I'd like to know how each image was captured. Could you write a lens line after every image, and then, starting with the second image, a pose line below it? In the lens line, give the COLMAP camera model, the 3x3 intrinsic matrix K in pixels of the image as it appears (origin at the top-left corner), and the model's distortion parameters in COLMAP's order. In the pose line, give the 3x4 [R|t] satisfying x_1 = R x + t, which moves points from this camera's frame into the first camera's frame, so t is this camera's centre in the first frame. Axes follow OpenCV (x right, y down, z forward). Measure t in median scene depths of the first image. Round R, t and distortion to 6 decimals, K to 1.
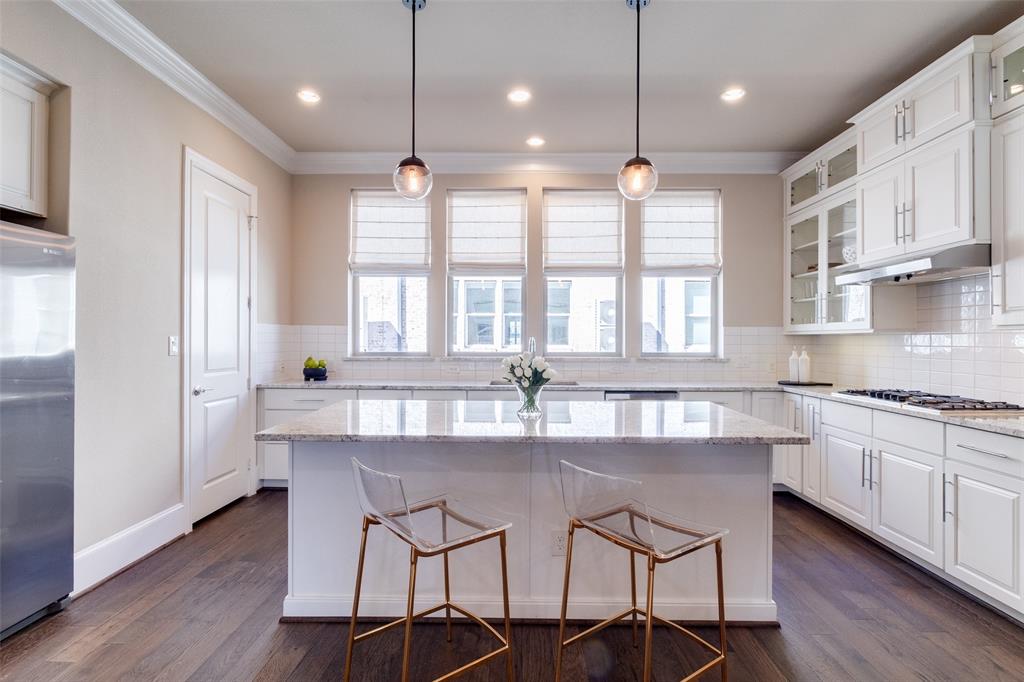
lens RADIAL K [[499.2, 0, 512.6], [0, 499.2, 341.2], [0, 0, 1]] dist [-0.004441, -0.001394]
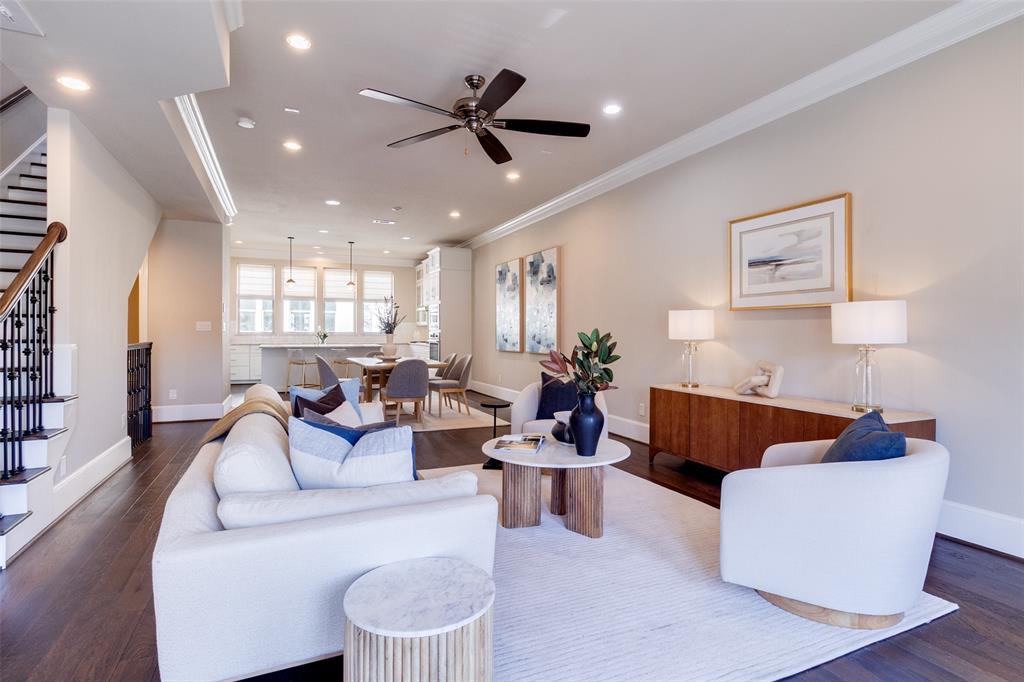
lens RADIAL K [[499.2, 0, 507.3], [0, 499.2, 335.7], [0, 0, 1]] dist [-0.004441, -0.001394]
pose [[0.906371, -0.001821, 0.422479, -0.174412], [-0.002420, 0.999952, 0.009502, 0.016660], [-0.422476, -0.009635, 0.906323, -1.805143]]
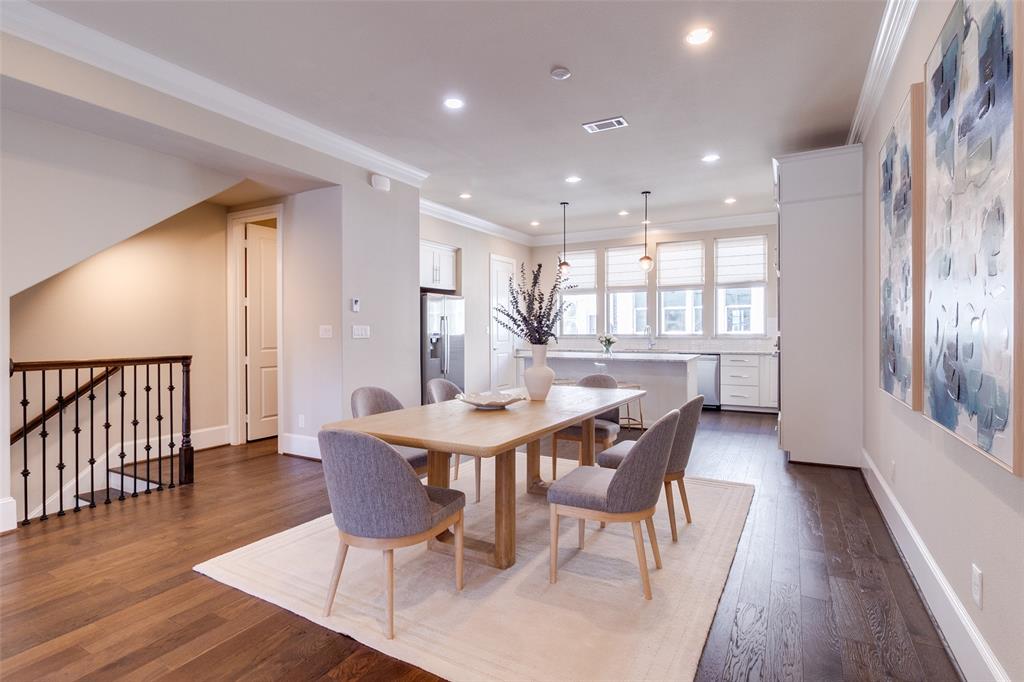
lens RADIAL K [[499.2, 0, 518.0], [0, 499.2, 331.7], [0, 0, 1]] dist [-0.004441, -0.001394]
pose [[0.885690, -0.005985, -0.464239, 0.477741], [0.007832, 0.999967, 0.002051, 0.006798], [0.464212, -0.005452, 0.885707, -0.877562]]
